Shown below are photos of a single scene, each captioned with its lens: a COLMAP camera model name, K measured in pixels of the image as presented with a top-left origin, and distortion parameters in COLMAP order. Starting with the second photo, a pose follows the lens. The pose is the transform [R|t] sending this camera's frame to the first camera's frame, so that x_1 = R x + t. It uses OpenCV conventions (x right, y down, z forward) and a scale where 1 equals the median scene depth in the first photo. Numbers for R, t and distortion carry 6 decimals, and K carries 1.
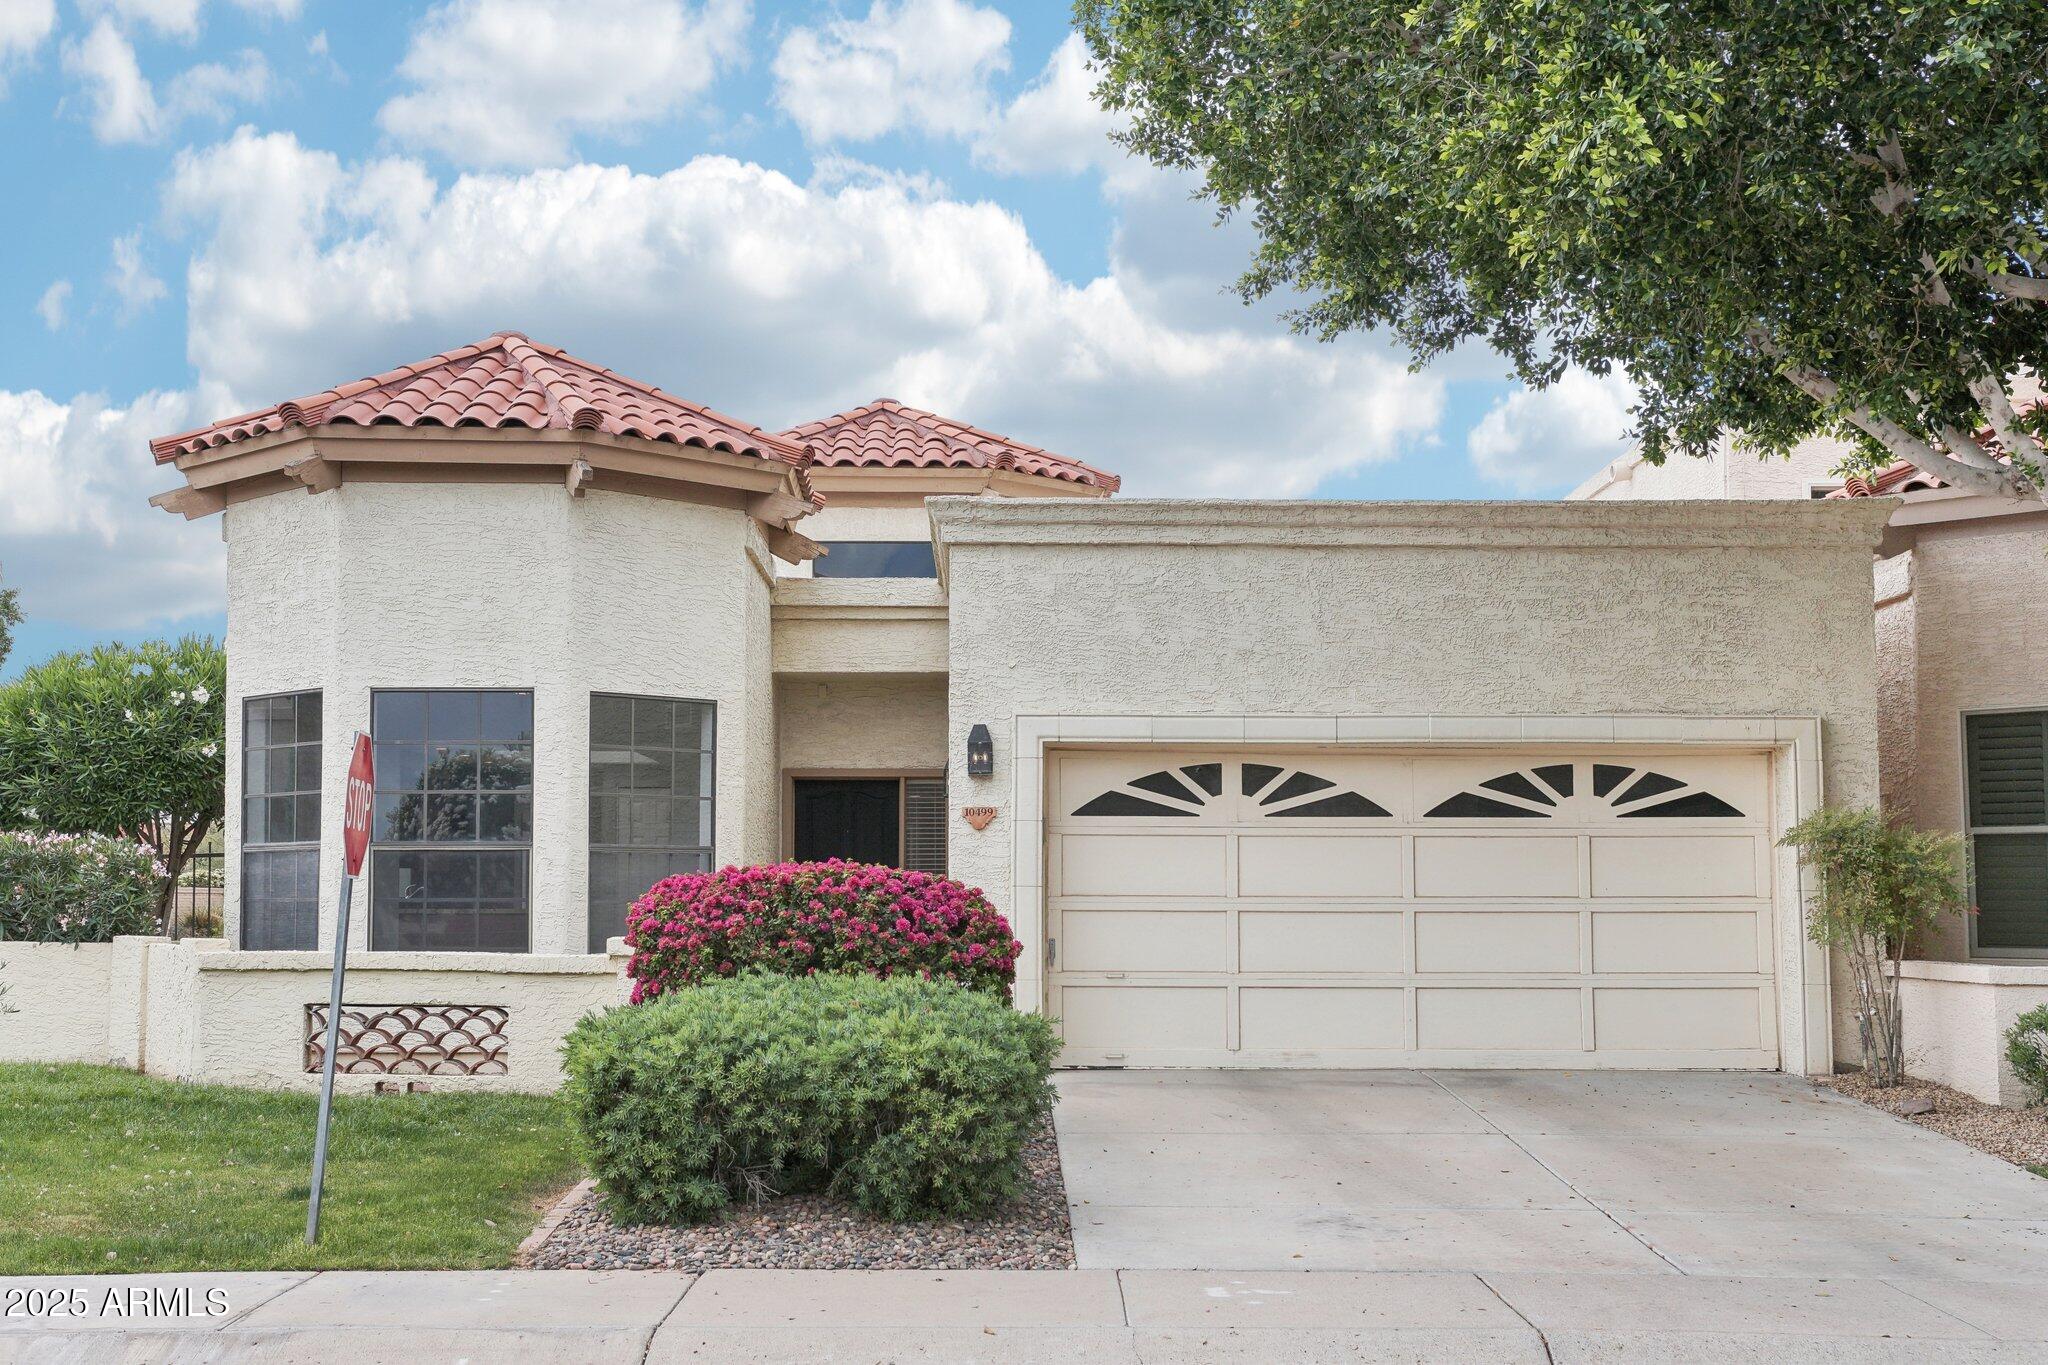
lens RADIAL K [[2479.0, 0, 1023.1], [0, 2479.0, 683.0], [0, 0, 1]] dist [-0.009182, 0.000000]
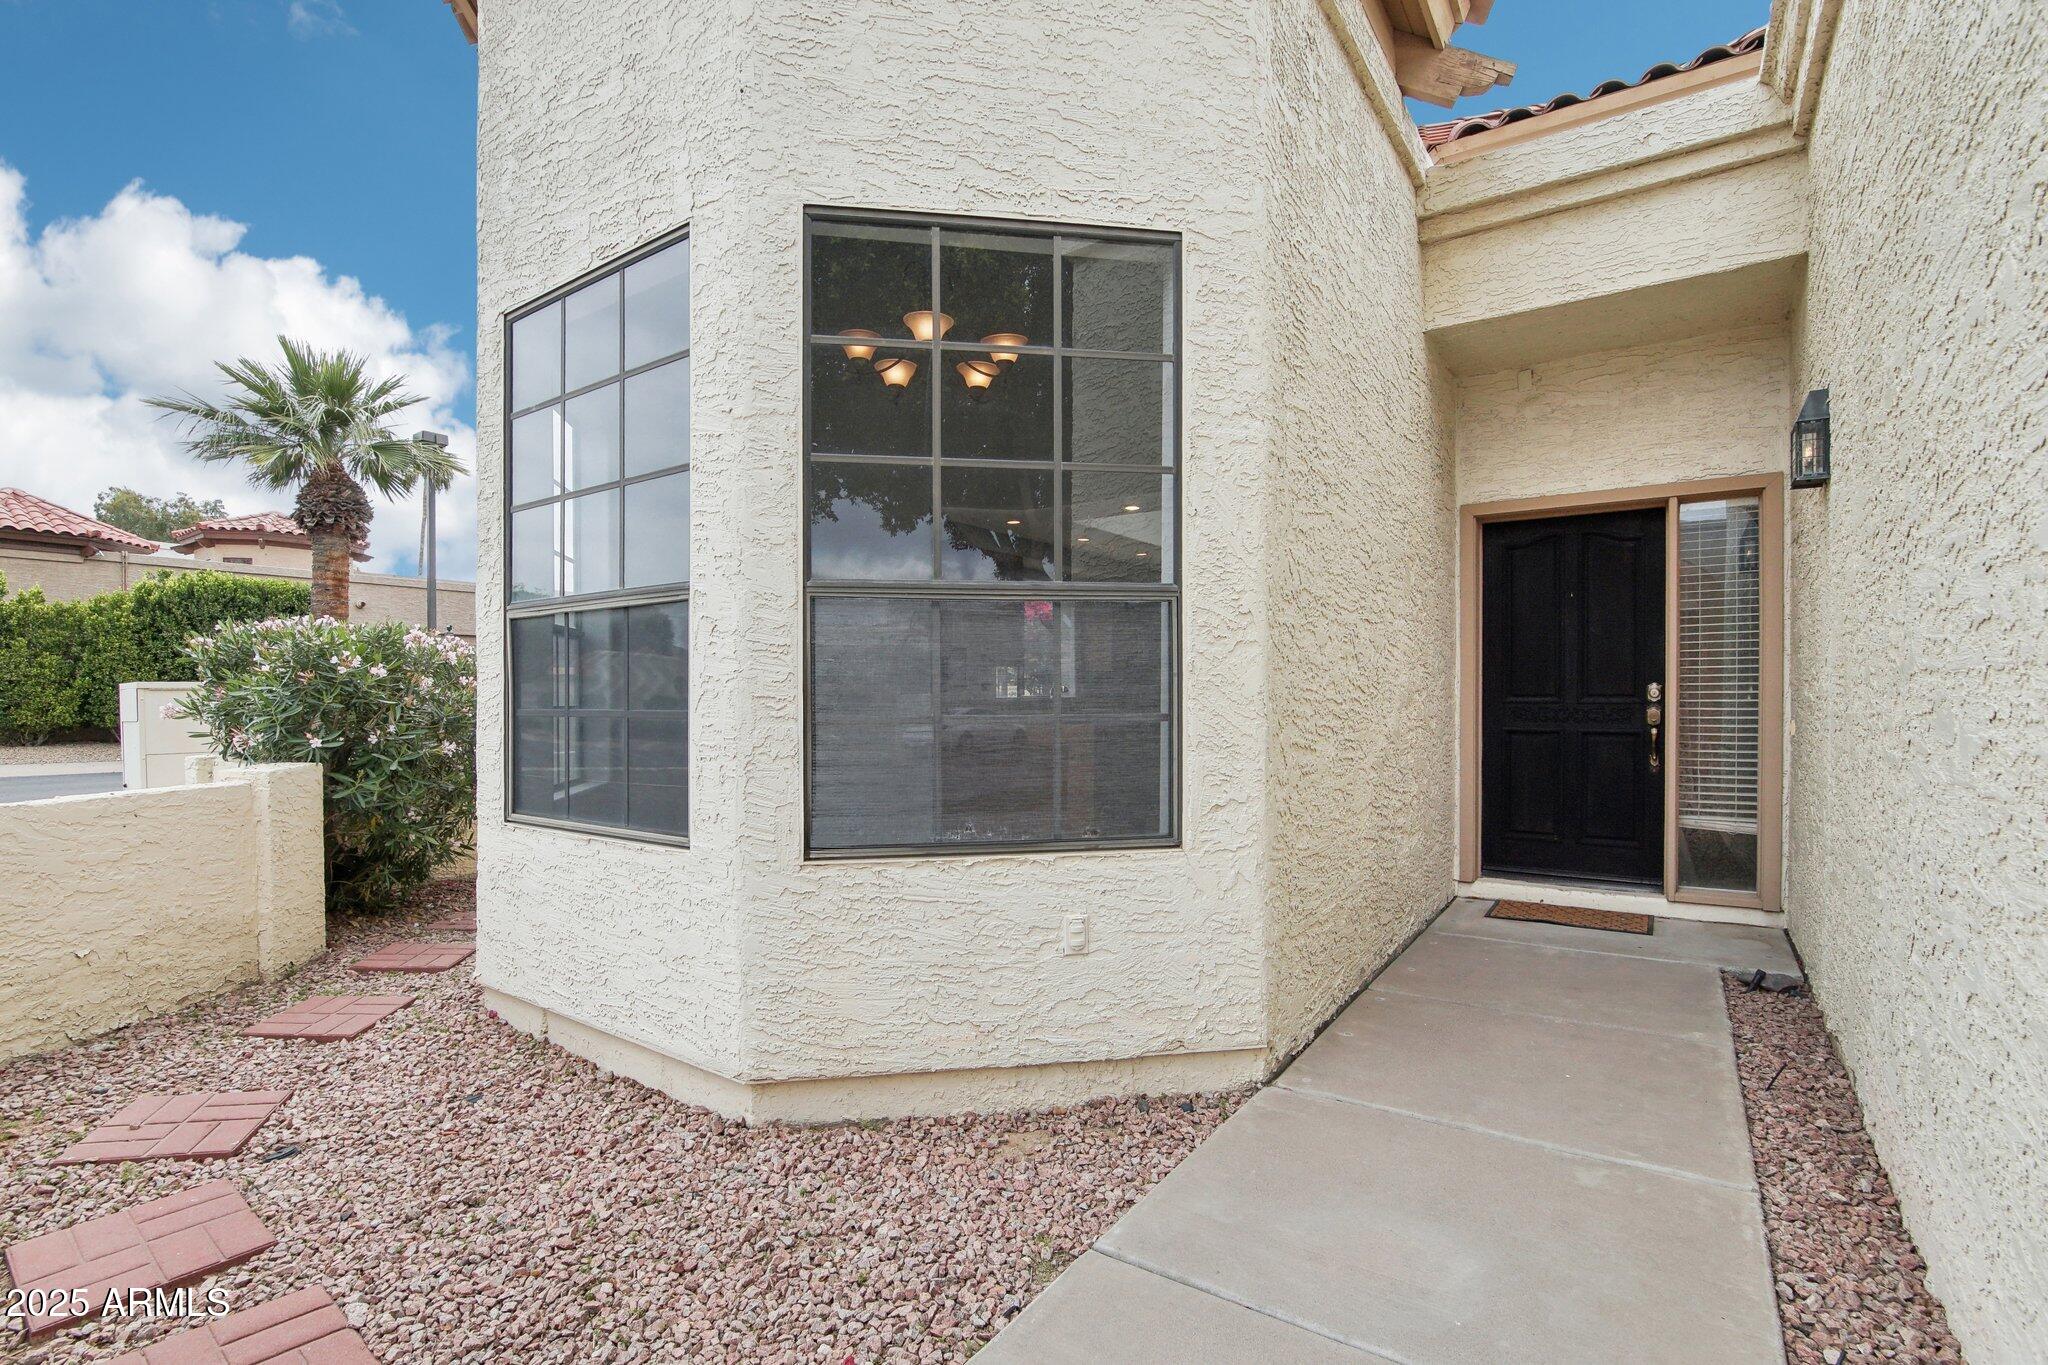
lens RADIAL K [[926.5, 0, 1020.7], [0, 926.5, 695.5], [0, 0, 1]] dist [-0.017794, 0.001014]
pose [[0.809620, -0.000320, -0.586955, -0.054202], [0.057888, 0.995168, 0.079306, 0.069490], [0.584093, -0.098186, 0.805726, 0.843183]]
